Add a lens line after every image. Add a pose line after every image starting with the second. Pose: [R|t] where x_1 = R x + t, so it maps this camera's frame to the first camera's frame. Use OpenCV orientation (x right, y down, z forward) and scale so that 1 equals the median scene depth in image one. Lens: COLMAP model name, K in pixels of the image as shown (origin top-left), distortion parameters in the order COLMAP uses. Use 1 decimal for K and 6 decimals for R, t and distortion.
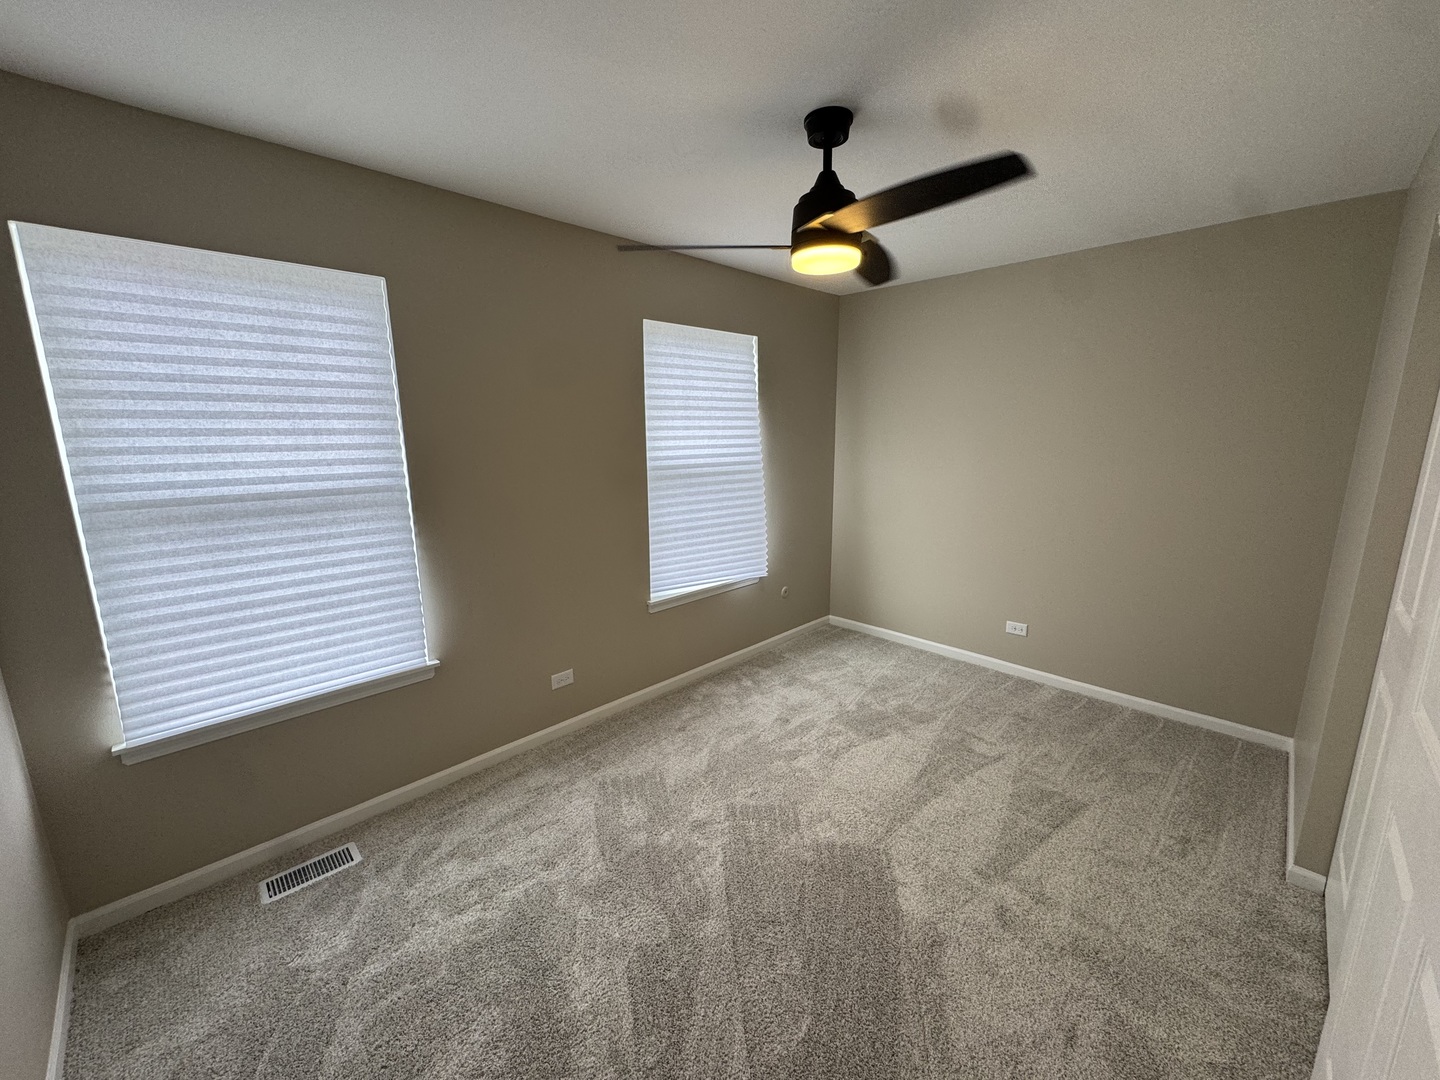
lens RADIAL K [[571.1, 0, 718.9], [0, 571.1, 543.6], [0, 0, 1]] dist [-0.002626, 0.000014]
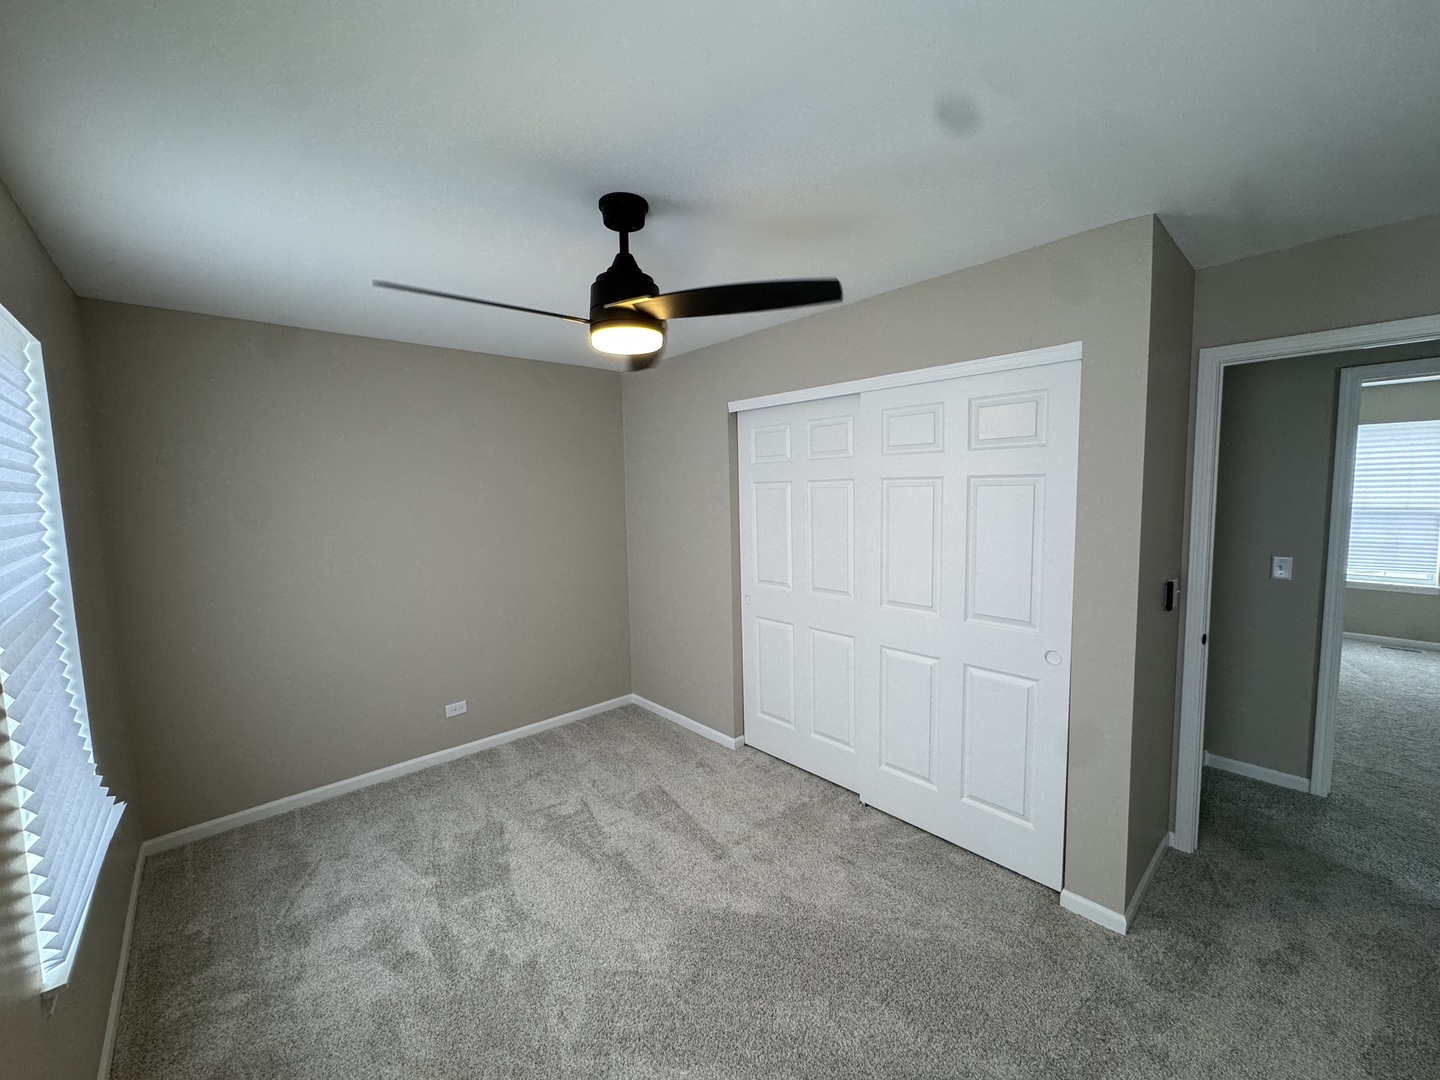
lens RADIAL K [[571.1, 0, 716.5], [0, 571.1, 535.4], [0, 0, 1]] dist [-0.002626, 0.000014]
pose [[0.059129, -0.084002, 0.994710, -0.524108], [0.222249, 0.972551, 0.068919, -0.143035], [-0.973195, 0.216998, 0.076175, 0.544168]]
